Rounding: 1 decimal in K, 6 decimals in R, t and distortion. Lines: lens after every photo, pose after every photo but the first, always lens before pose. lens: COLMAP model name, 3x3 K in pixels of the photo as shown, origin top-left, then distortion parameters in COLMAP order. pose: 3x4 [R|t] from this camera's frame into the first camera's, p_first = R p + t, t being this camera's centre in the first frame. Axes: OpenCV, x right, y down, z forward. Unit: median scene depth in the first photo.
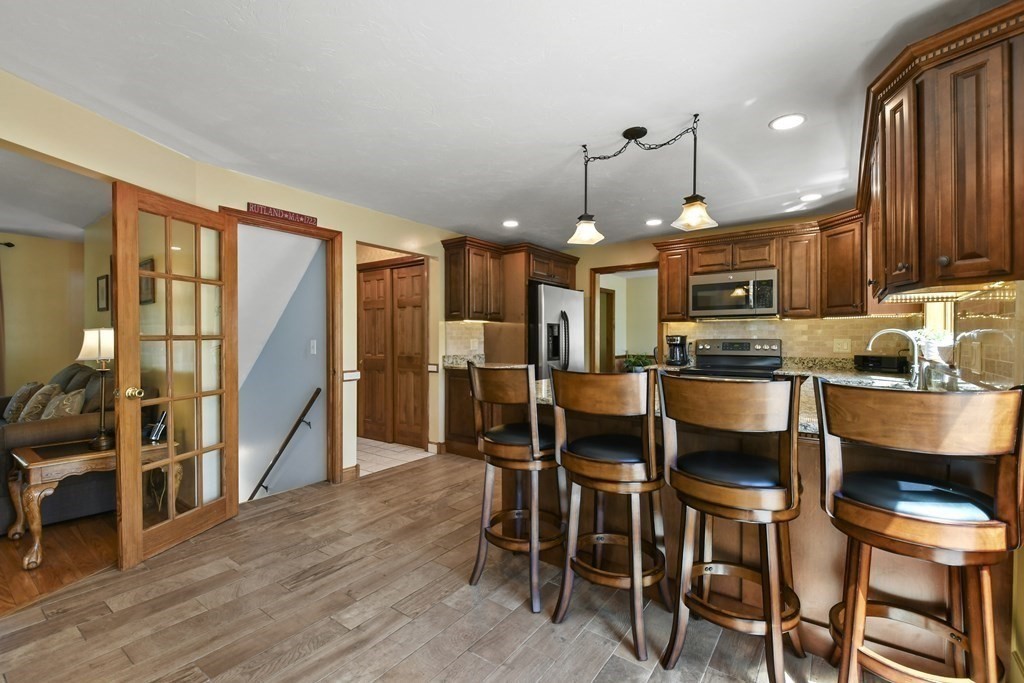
lens RADIAL K [[451.4, 0, 512.0], [0, 451.4, 341.5], [0, 0, 1]] dist [0.001756, -0.000168]
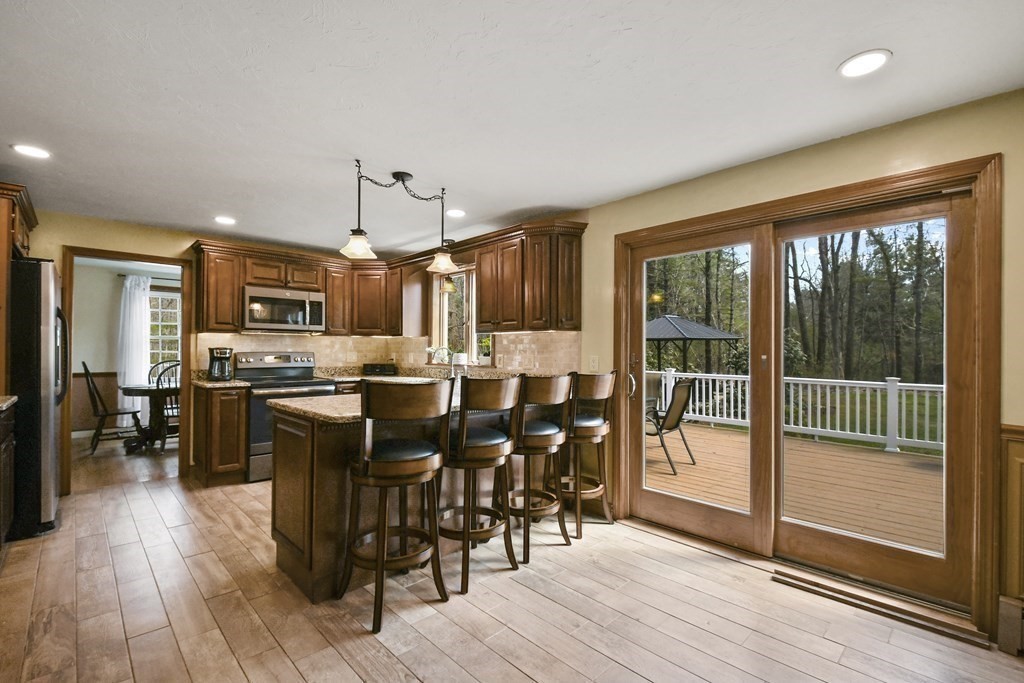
lens RADIAL K [[449.9, 0, 505.9], [0, 449.9, 346.7], [0, 0, 1]] dist [0.001071, -0.000762]
pose [[0.163372, 0.014106, 0.986464, -0.456216], [0.000269, 0.999897, -0.014343, -0.002224], [-0.986565, 0.002608, 0.163351, 0.302203]]
